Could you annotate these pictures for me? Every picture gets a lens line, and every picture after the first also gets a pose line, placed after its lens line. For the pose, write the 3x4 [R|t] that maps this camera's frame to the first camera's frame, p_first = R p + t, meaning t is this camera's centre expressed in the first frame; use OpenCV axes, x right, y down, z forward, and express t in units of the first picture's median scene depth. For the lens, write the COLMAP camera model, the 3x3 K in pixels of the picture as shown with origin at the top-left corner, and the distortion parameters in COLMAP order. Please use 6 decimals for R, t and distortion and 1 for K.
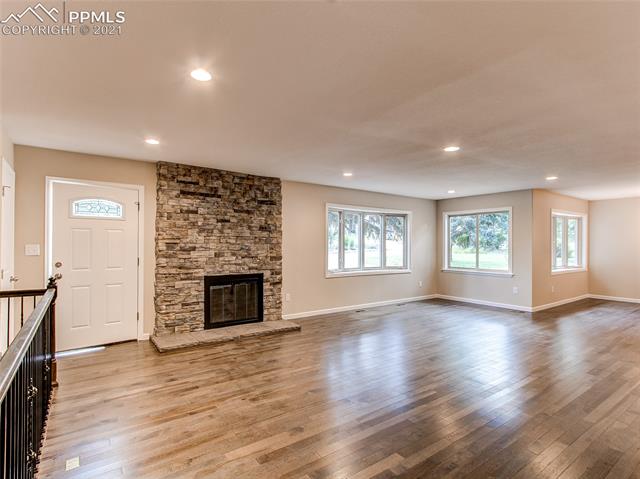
lens RADIAL K [[338.9, 0, 319.0], [0, 338.9, 241.7], [0, 0, 1]] dist [0.002681, 0.001104]
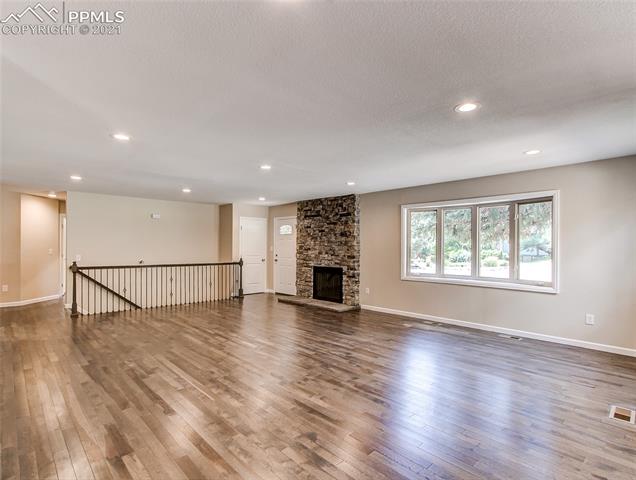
lens RADIAL K [[339.1, 0, 316.5], [0, 339.1, 249.7], [0, 0, 1]] dist [0.003496, 0.000337]
pose [[0.124563, -0.000190, -0.992212, 1.179617], [-0.000849, 1.000000, -0.000298, 0.022054], [0.992211, 0.000880, 0.124562, 0.745767]]
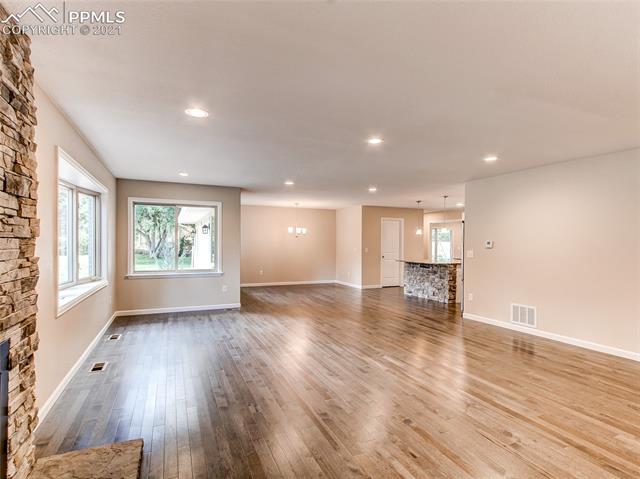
lens RADIAL K [[338.9, 0, 317.6], [0, 338.9, 240.1], [0, 0, 1]] dist [0.002681, 0.001104]
pose [[0.186792, 0.007359, 0.982372, -0.414799], [-0.011754, 0.999917, -0.005255, 0.007264], [-0.982329, -0.010566, 0.186863, 0.709875]]
